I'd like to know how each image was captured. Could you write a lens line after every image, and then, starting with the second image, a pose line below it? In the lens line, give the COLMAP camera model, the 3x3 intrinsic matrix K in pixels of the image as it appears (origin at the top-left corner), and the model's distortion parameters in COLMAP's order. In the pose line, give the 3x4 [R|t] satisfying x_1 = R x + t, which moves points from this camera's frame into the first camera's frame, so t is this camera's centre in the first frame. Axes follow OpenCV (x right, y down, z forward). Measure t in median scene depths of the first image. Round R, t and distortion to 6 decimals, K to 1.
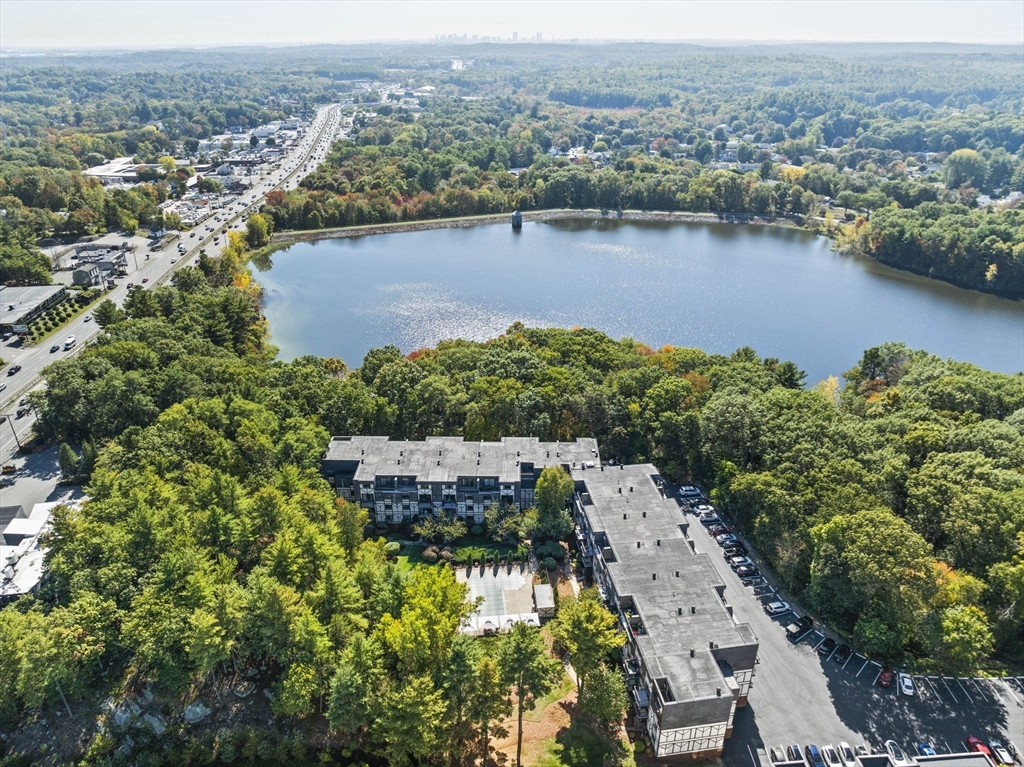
lens RADIAL K [[720.2, 0, 506.1], [0, 720.2, 380.8], [0, 0, 1]] dist [-0.034432, 0.000747]
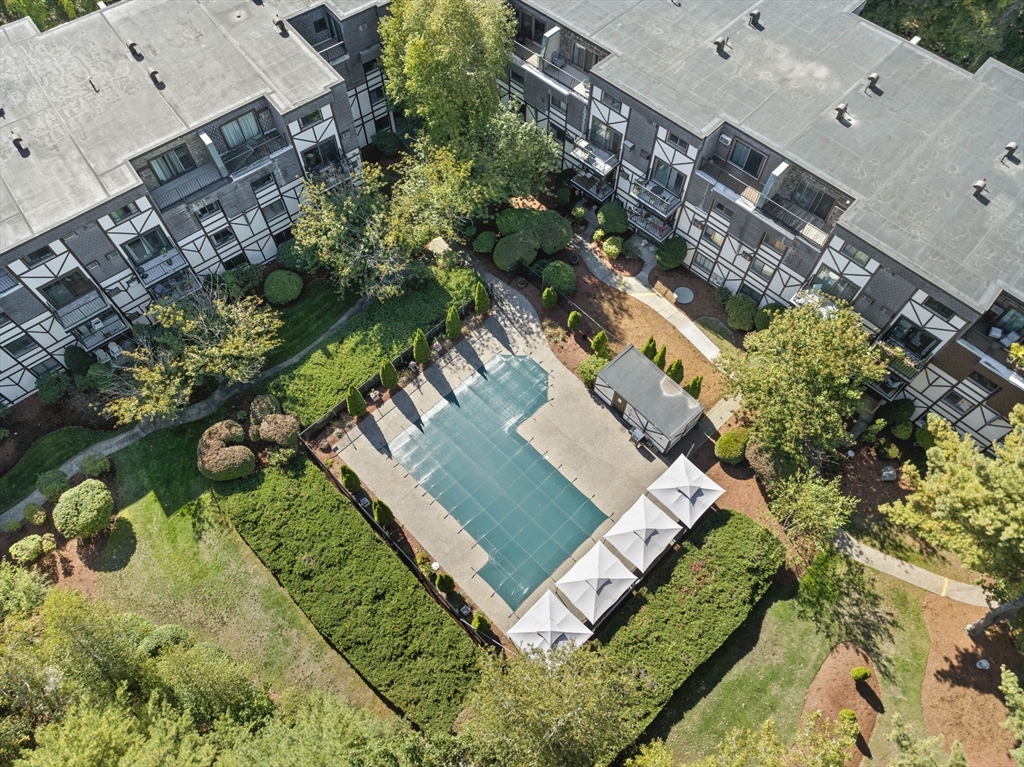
lens RADIAL K [[720.2, 0, 506.1], [0, 720.2, 380.8], [0, 0, 1]] dist [-0.034432, 0.000747]
pose [[0.782687, -0.547272, 0.296471, -0.071647], [0.268232, 0.726401, 0.632767, 0.054650], [-0.561652, -0.415735, 0.715340, 0.618430]]
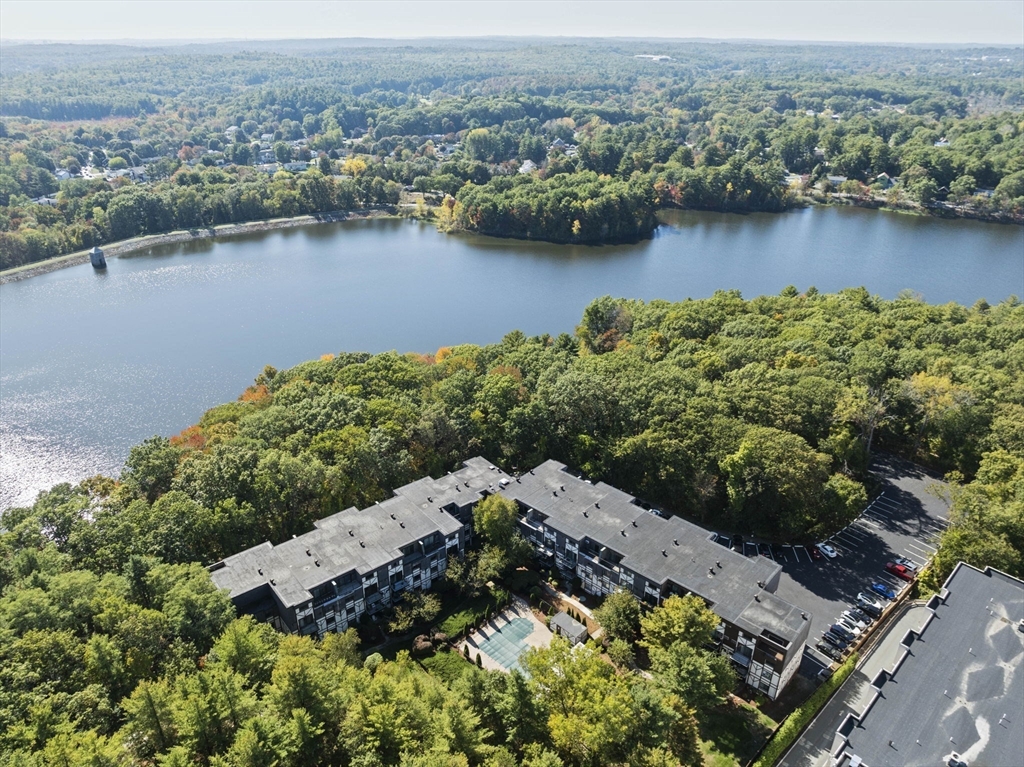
lens RADIAL K [[720.2, 0, 506.1], [0, 720.2, 380.8], [0, 0, 1]] dist [-0.034432, 0.000747]
pose [[0.768469, -0.274511, 0.578013, -0.362348], [0.273426, 0.957556, 0.091244, -0.090545], [-0.578527, 0.087925, 0.810910, 0.191588]]
